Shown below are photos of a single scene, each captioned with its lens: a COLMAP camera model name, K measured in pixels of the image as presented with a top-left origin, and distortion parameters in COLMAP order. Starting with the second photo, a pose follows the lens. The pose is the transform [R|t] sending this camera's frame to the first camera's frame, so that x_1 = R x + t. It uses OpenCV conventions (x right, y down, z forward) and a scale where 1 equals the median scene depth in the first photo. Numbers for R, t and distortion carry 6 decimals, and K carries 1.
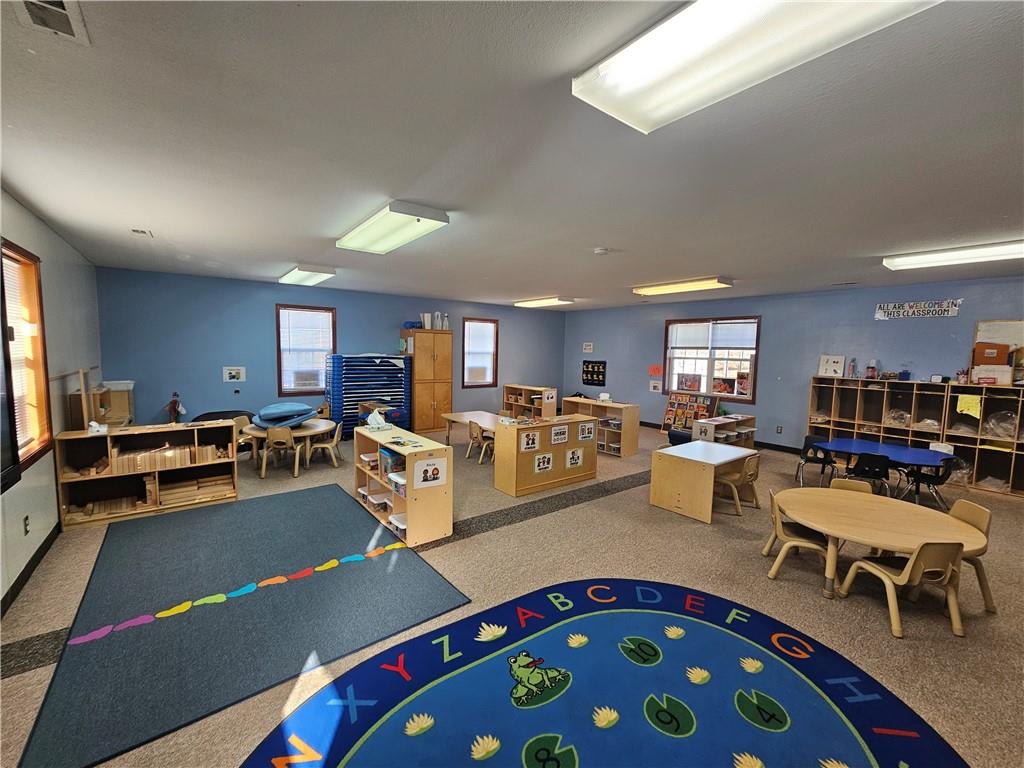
lens RADIAL K [[421.2, 0, 512.0], [0, 421.2, 384.0], [0, 0, 1]] dist [0.001251, 0.000486]
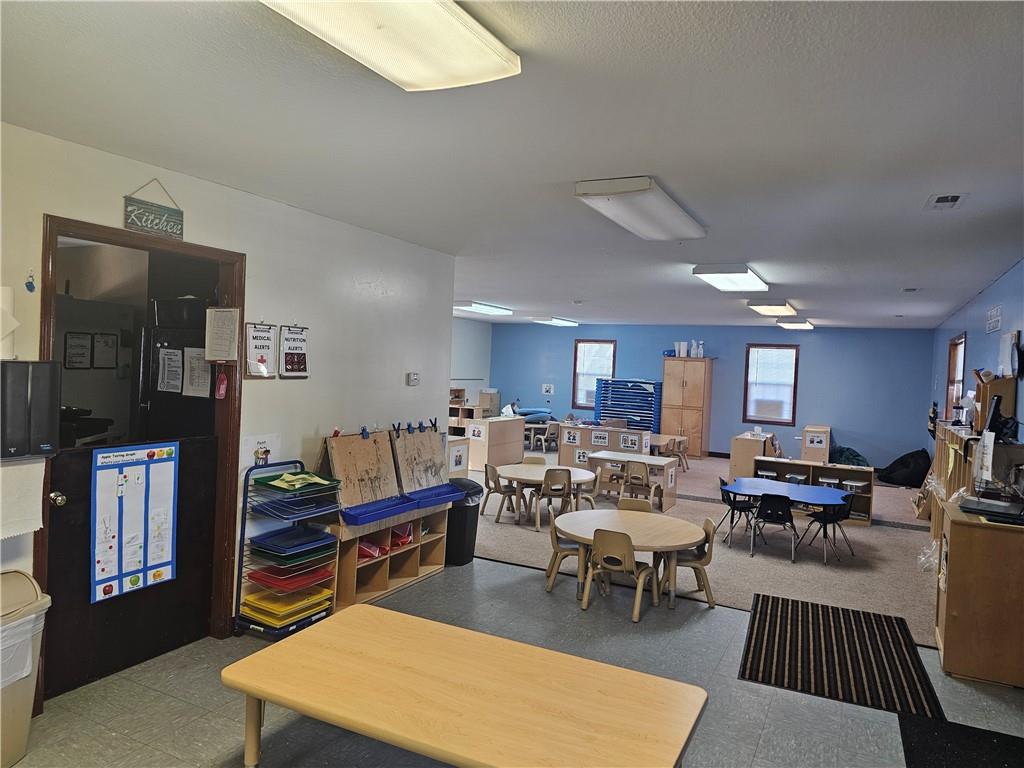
lens RADIAL K [[682.0, 0, 512.0], [0, 682.0, 384.0], [0, 0, 1]] dist [0.085250, -0.087051]
pose [[0.416081, 0.025489, -0.908970, 1.391202], [-0.111902, 0.993445, -0.023365, 0.026303], [0.902416, 0.111437, 0.416206, -0.080350]]
